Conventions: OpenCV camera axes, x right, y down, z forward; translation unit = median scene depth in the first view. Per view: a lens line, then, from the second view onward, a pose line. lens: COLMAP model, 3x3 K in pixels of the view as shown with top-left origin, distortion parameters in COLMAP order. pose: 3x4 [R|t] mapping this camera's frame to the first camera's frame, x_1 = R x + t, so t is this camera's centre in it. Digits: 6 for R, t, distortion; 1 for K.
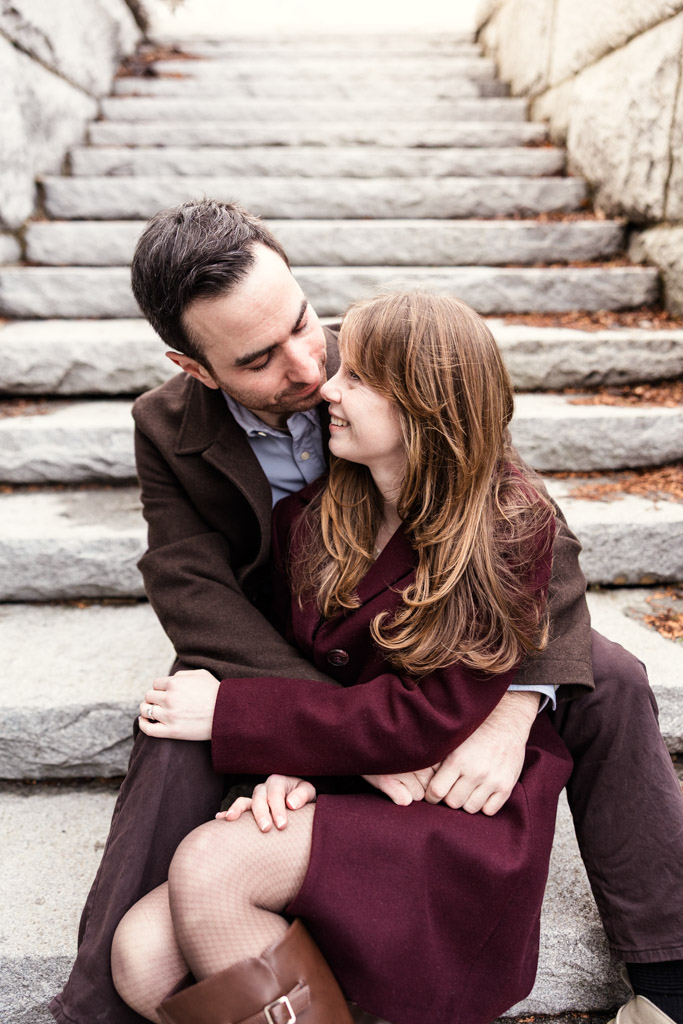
lens RADIAL K [[832.3, 0, 341.5], [0, 832.3, 512.0], [0, 0, 1]] dist [0.005961, -0.003656]
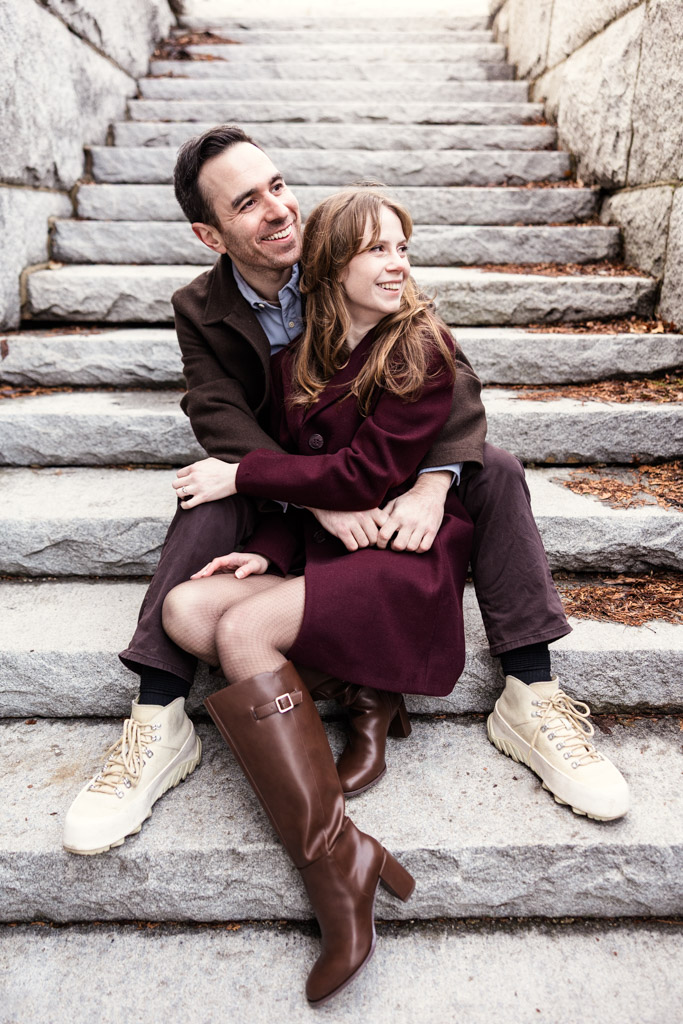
lens RADIAL K [[802.7, 0, 341.5], [0, 802.7, 512.0], [0, 0, 1]] dist [0.004529, -0.006263]
pose [[0.999543, 0.018043, -0.024240, 0.028698], [-0.017292, 0.999375, 0.030842, 0.079139], [0.024782, -0.030409, 0.999230, -0.142036]]
